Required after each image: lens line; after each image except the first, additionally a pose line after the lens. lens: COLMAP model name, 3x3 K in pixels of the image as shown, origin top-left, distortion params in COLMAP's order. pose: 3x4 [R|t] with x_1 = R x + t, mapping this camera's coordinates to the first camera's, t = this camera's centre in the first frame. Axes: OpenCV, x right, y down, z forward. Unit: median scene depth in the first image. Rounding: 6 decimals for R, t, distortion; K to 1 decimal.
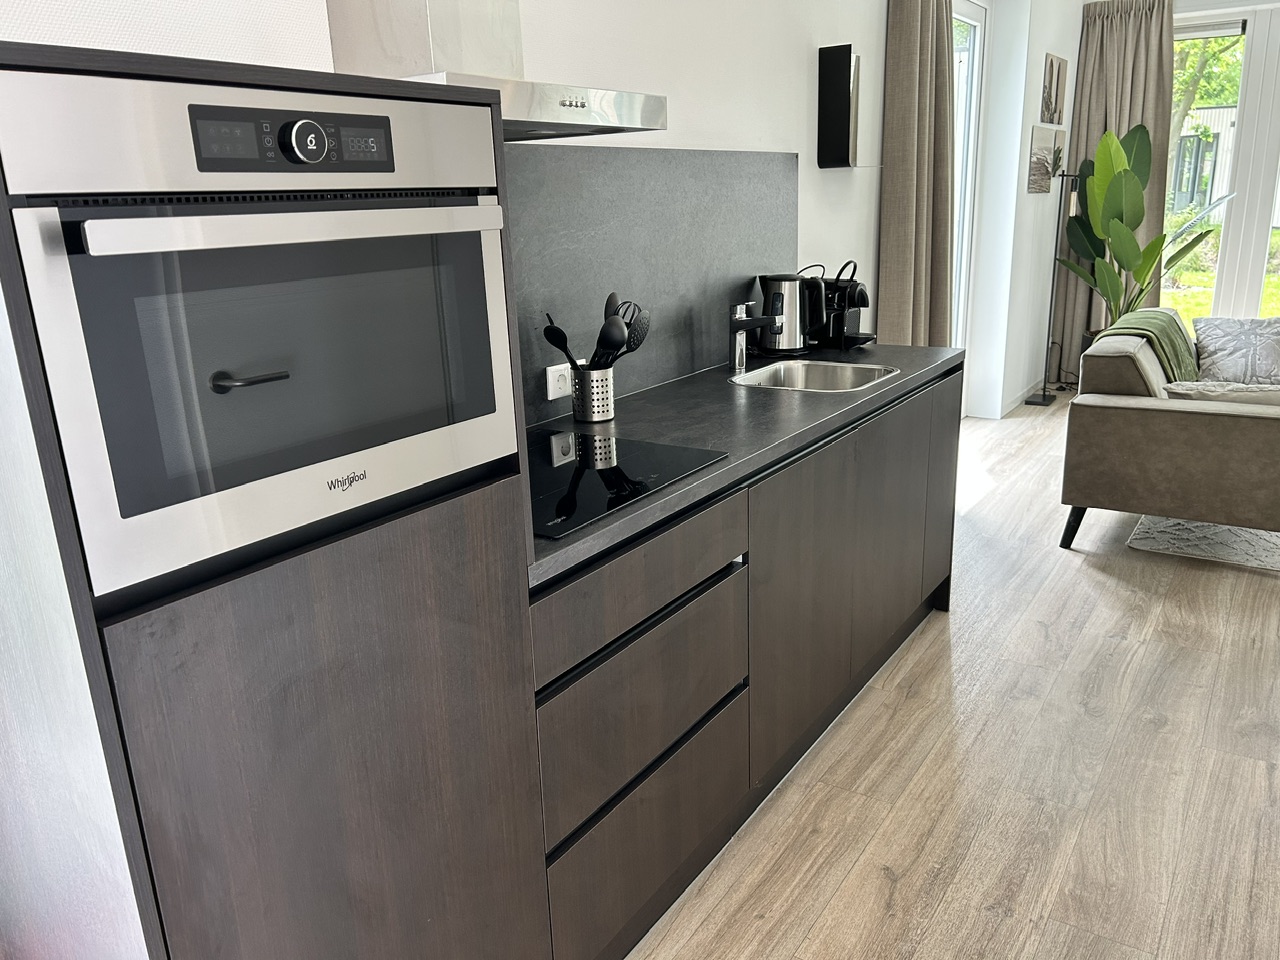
lens RADIAL K [[964.4, 0, 644.0], [0, 964.4, 477.7], [0, 0, 1]] dist [0.047878, -0.055576]
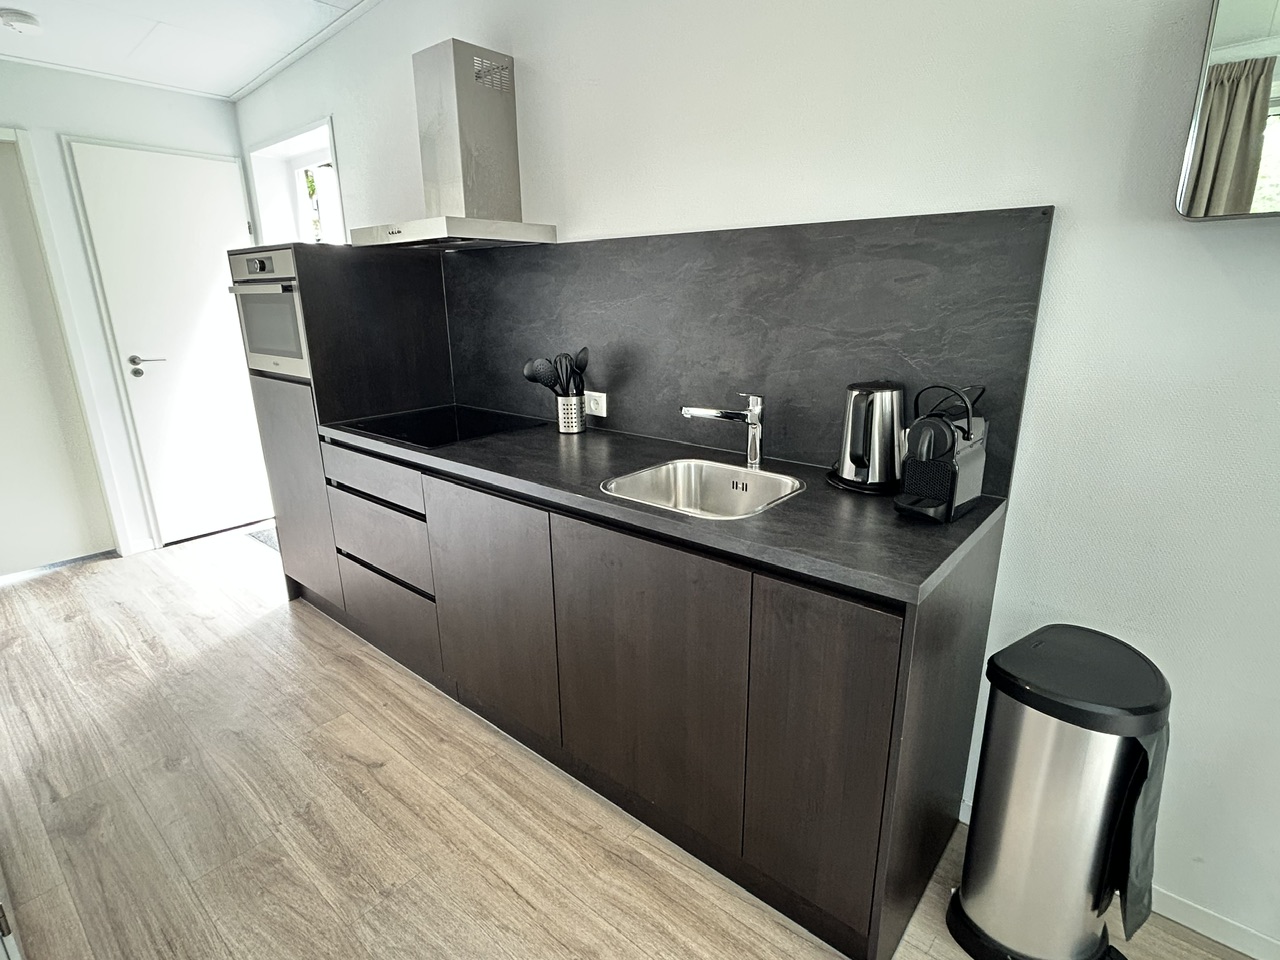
lens RADIAL K [[658.3, 0, 628.6], [0, 658.3, 475.0], [0, 0, 1]] dist [-0.002987, 0.004388]
pose [[-0.127260, 0.298755, -0.945807, 0.962892], [-0.262630, 0.909376, 0.322585, -0.370918], [0.956468, 0.289449, -0.037265, 1.238404]]
